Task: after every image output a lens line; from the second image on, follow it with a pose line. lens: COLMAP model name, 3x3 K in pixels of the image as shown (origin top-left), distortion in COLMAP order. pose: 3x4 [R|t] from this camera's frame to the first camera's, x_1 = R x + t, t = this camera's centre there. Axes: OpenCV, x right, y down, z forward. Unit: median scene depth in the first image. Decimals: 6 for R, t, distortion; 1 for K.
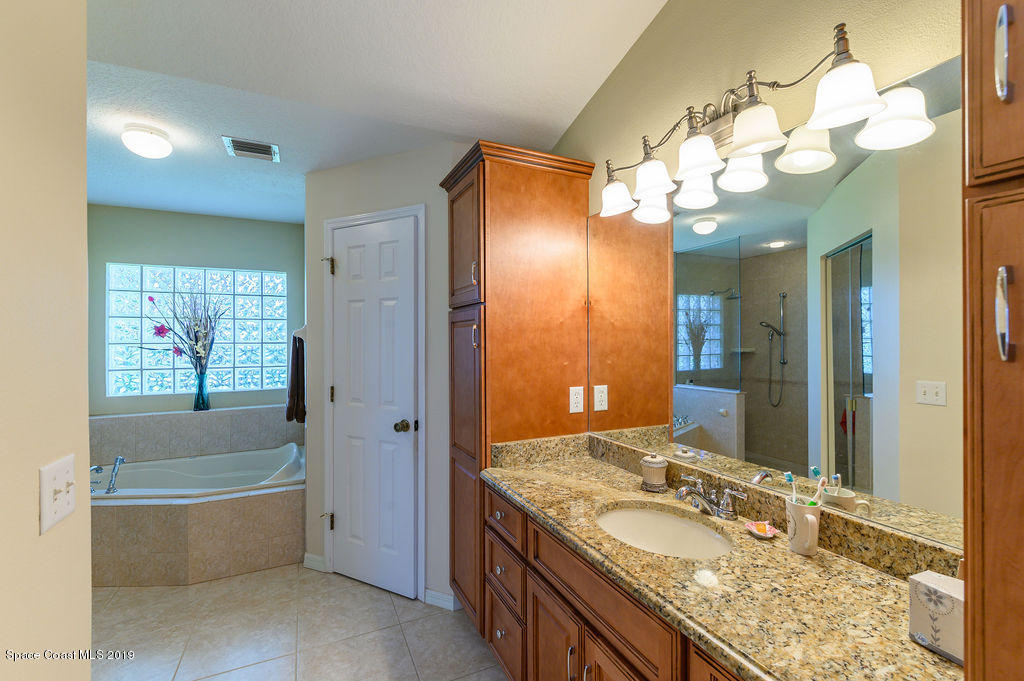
lens RADIAL K [[438.2, 0, 510.5], [0, 438.2, 341.1], [0, 0, 1]] dist [-0.001061, -0.001042]
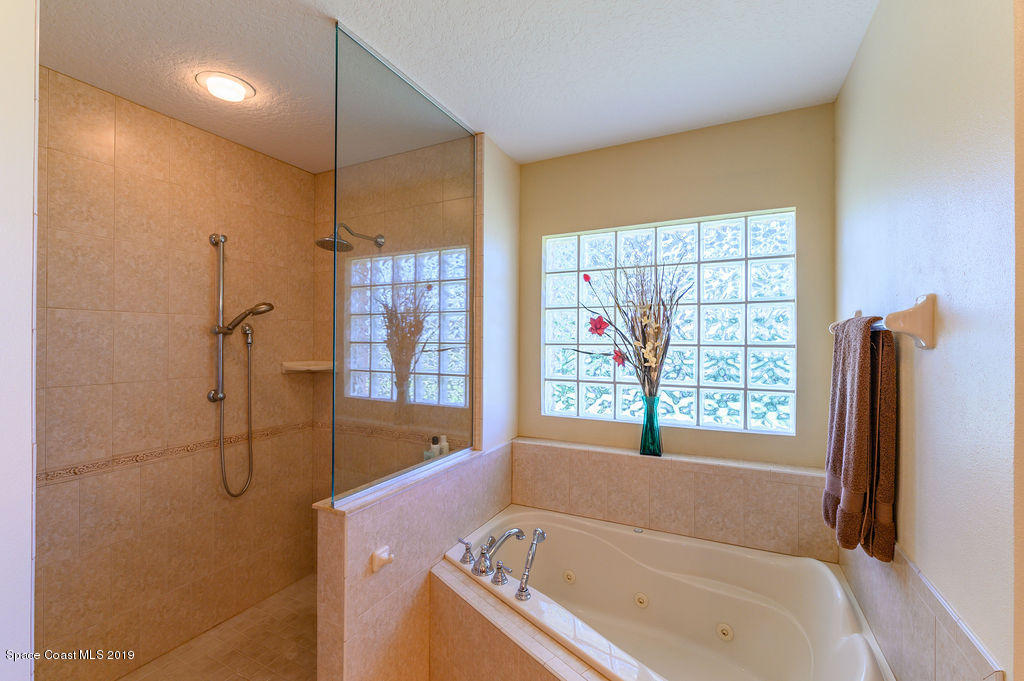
lens RADIAL K [[438.2, 0, 511.0], [0, 438.2, 341.6], [0, 0, 1]] dist [-0.001061, -0.001042]
pose [[0.618193, 0.007538, -0.785991, -0.345705], [-0.004732, 0.999972, 0.005869, -0.002628], [0.786012, 0.000092, 0.618211, 0.467536]]
